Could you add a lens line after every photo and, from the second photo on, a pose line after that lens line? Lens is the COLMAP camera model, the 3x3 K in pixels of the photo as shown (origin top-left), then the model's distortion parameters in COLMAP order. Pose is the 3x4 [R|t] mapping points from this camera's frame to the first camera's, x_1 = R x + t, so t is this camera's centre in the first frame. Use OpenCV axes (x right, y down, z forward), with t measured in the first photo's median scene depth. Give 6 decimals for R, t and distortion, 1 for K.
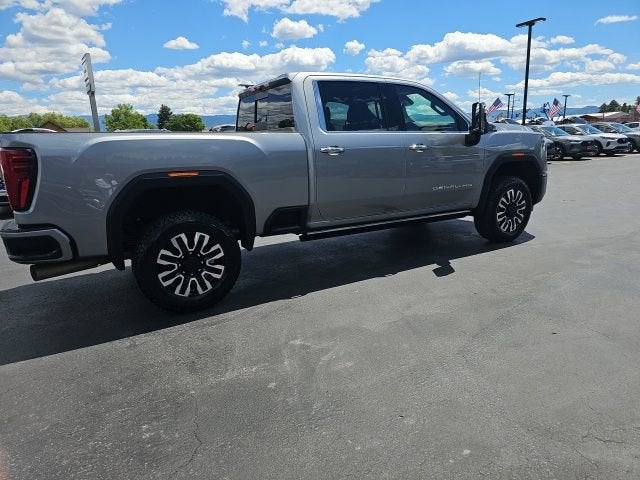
lens RADIAL K [[422.4, 0, 323.8], [0, 422.4, 242.0], [0, 0, 1]] dist [0.055425, -0.047105]
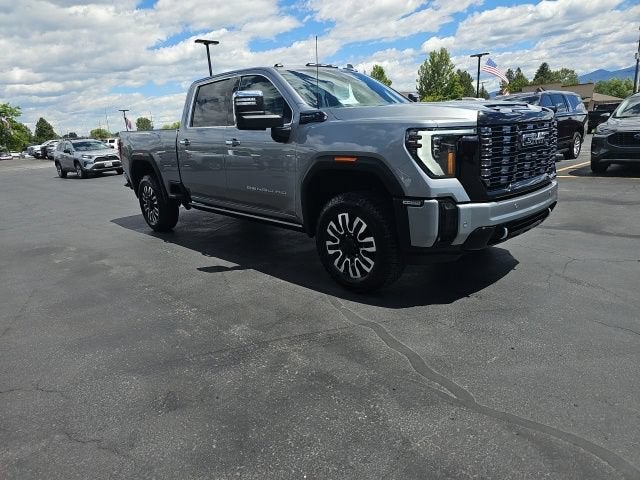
lens RADIAL K [[422.4, 0, 311.1], [0, 422.4, 239.7], [0, 0, 1]] dist [0.055425, -0.047105]
pose [[0.214361, 0.268250, -0.939197, 1.364721], [-0.167689, 0.957379, 0.235170, -0.295854], [0.962252, 0.107082, 0.250208, 1.046077]]
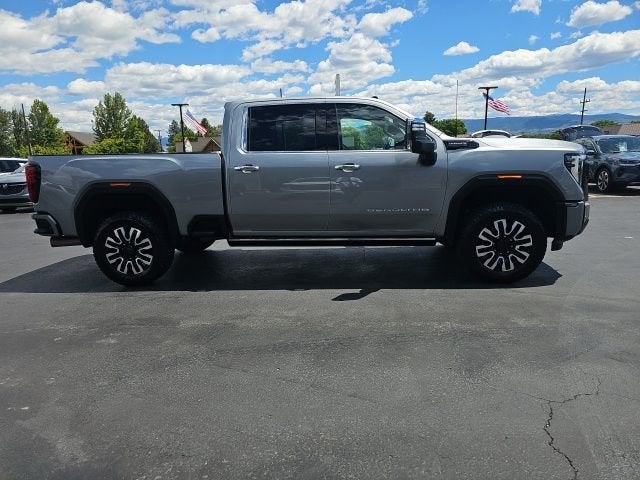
lens RADIAL K [[422.4, 0, 312.1], [0, 422.4, 240.3], [0, 0, 1]] dist [0.055425, -0.047105]
pose [[0.816110, 0.118994, -0.565513, 0.798329], [-0.127004, 0.991578, 0.025361, -0.076639], [0.563768, 0.051125, 0.824349, 0.177026]]
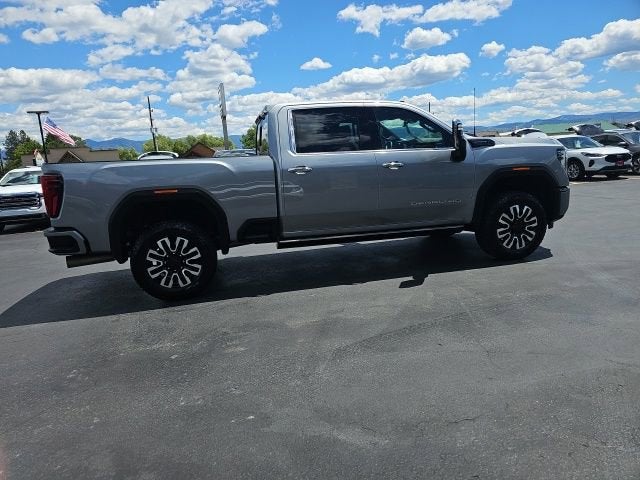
lens RADIAL K [[422.4, 0, 311.3], [0, 422.4, 241.8], [0, 0, 1]] dist [0.055425, -0.047105]
pose [[0.950348, 0.036491, -0.309041, 0.397897], [-0.044517, 0.998829, -0.018958, -0.002432], [0.307988, 0.031774, 0.950860, -0.065604]]
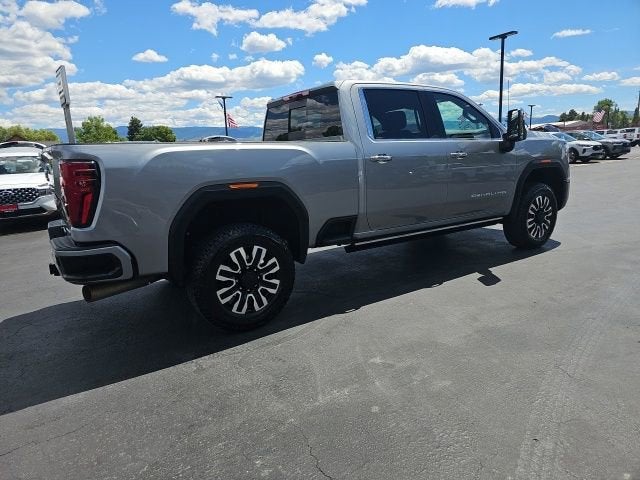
lens RADIAL K [[422.4, 0, 317.1], [0, 422.4, 235.8], [0, 0, 1]] dist [0.055425, -0.047105]
pose [[0.998621, -0.020906, 0.048152, -0.173068], [0.022667, 0.999083, -0.036319, -0.006606], [-0.047349, 0.037360, 0.998180, 0.036911]]
